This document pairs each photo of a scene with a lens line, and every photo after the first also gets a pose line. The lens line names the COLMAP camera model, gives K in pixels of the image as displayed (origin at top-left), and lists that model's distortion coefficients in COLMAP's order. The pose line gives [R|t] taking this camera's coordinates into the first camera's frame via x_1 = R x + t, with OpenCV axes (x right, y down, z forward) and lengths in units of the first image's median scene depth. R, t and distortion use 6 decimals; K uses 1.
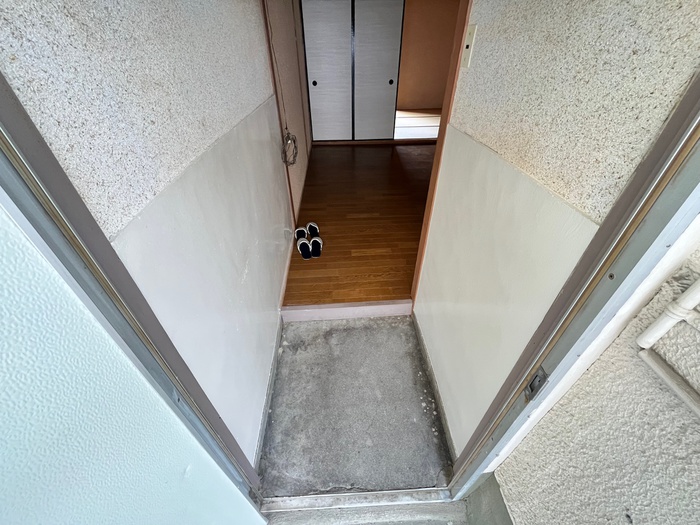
lens RADIAL K [[282.5, 0, 350.0], [0, 282.5, 262.5], [0, 0, 1]] dist [-0.011644, 0.000213]
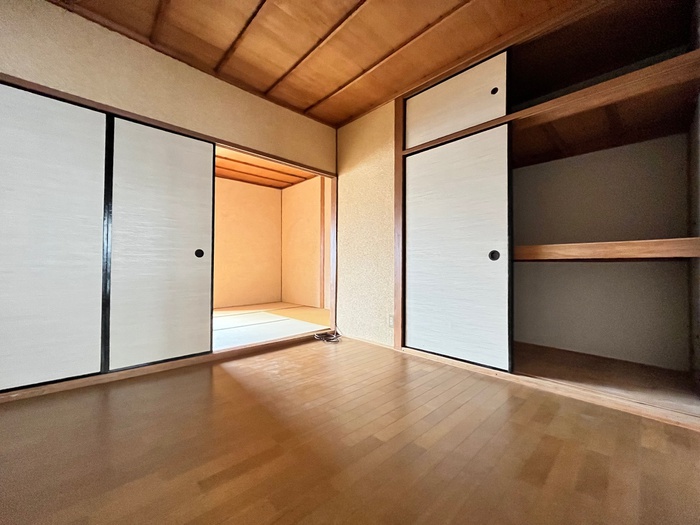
lens RADIAL K [[282.5, 0, 350.0], [0, 282.5, 262.5], [0, 0, 1]] dist [-0.011644, 0.000213]
pose [[0.750070, 0.033284, 0.660520, 0.005575], [0.412502, 0.757114, -0.506578, -0.215329], [-0.516950, 0.652435, 0.554159, 0.517537]]
